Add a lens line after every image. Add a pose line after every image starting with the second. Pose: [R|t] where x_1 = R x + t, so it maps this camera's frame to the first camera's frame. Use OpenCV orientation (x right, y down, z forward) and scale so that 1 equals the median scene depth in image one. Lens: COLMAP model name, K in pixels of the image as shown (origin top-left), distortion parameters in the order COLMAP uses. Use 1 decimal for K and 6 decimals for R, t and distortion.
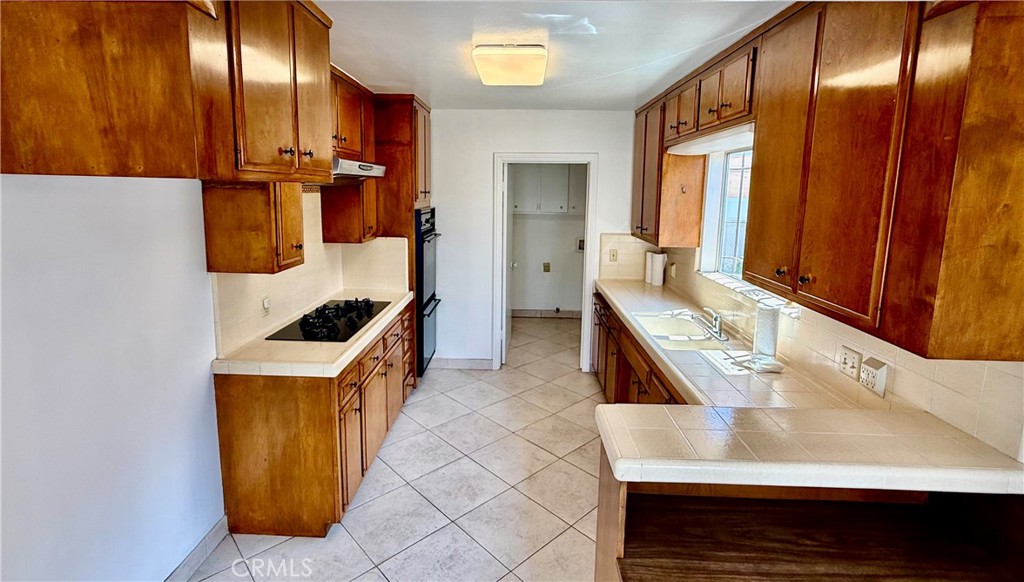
lens RADIAL K [[573.2, 0, 509.0], [0, 573.2, 288.6], [0, 0, 1]] dist [0.000028, 0.000000]
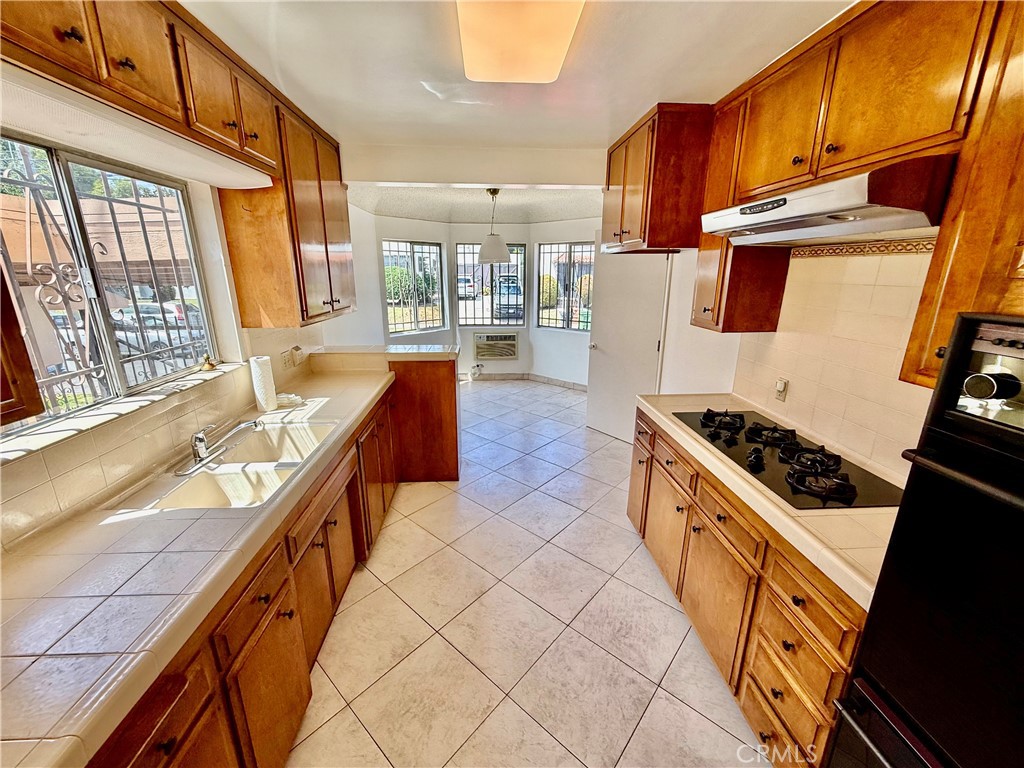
lens RADIAL K [[402.3, 0, 507.4], [0, 402.3, 383.4], [0, 0, 1]] dist [-0.000448, 0.000151]
pose [[-0.997567, -0.001622, -0.069697, 0.038988], [-0.031204, 0.904388, 0.425569, -0.209501], [0.062343, 0.426709, -0.902238, 1.395229]]
